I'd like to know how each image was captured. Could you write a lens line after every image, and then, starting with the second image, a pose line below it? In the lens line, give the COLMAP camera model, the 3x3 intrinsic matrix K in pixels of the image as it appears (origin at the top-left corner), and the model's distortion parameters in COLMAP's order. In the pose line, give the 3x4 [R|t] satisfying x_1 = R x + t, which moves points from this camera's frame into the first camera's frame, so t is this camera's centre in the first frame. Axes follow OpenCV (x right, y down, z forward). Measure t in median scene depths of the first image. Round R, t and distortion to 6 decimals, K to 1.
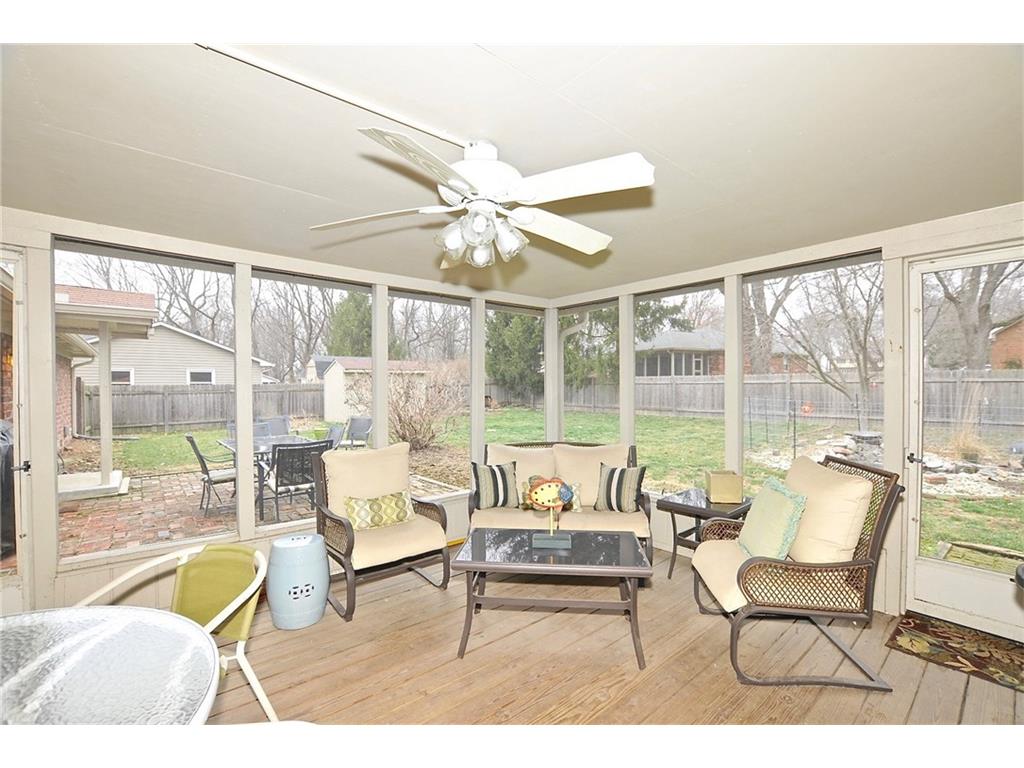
lens RADIAL K [[451.6, 0, 512.2], [0, 451.6, 386.9], [0, 0, 1]] dist [-0.032637, 0.004250]
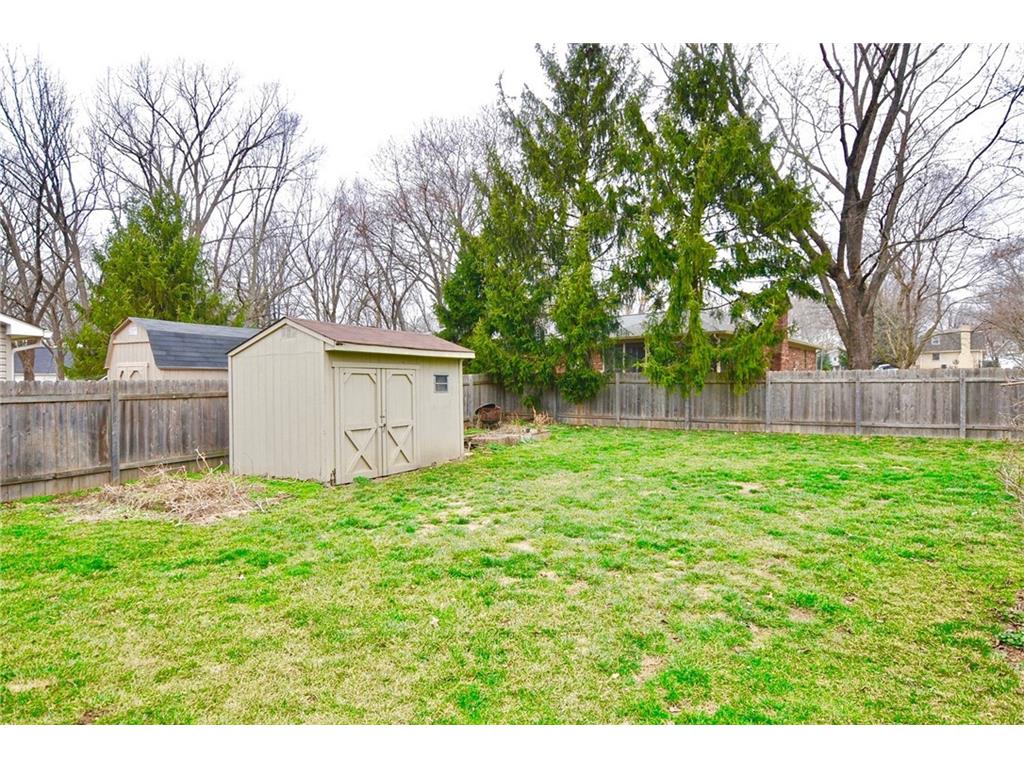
lens RADIAL K [[560.4, 0, 509.3], [0, 560.4, 384.7], [0, 0, 1]] dist [-0.002896, -0.000244]
pose [[0.939848, 0.000558, 0.341592, -0.348805], [0.001960, 0.999973, -0.007026, 0.000495], [-0.341587, 0.007273, 0.939822, 0.430344]]
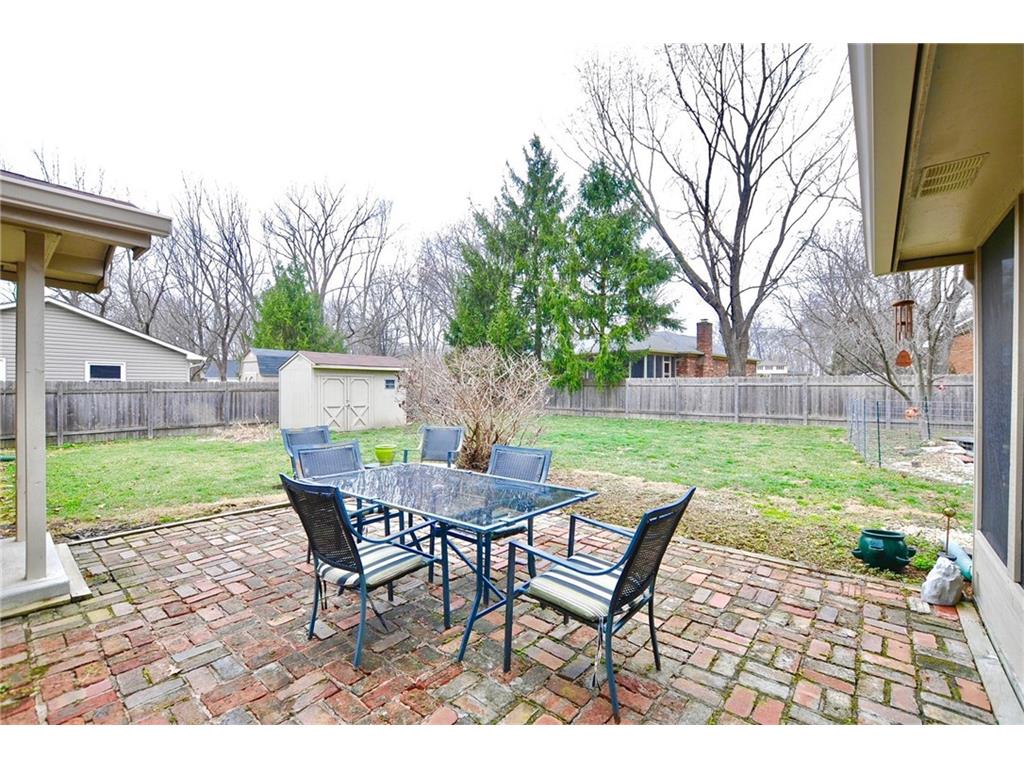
lens RADIAL K [[451.6, 0, 510.1], [0, 451.6, 386.1], [0, 0, 1]] dist [-0.032637, 0.004250]
pose [[0.984251, 0.008508, 0.176570, -0.149291], [-0.007107, 0.999938, -0.008567, 0.004022], [-0.176632, 0.007177, 0.984251, 0.130815]]
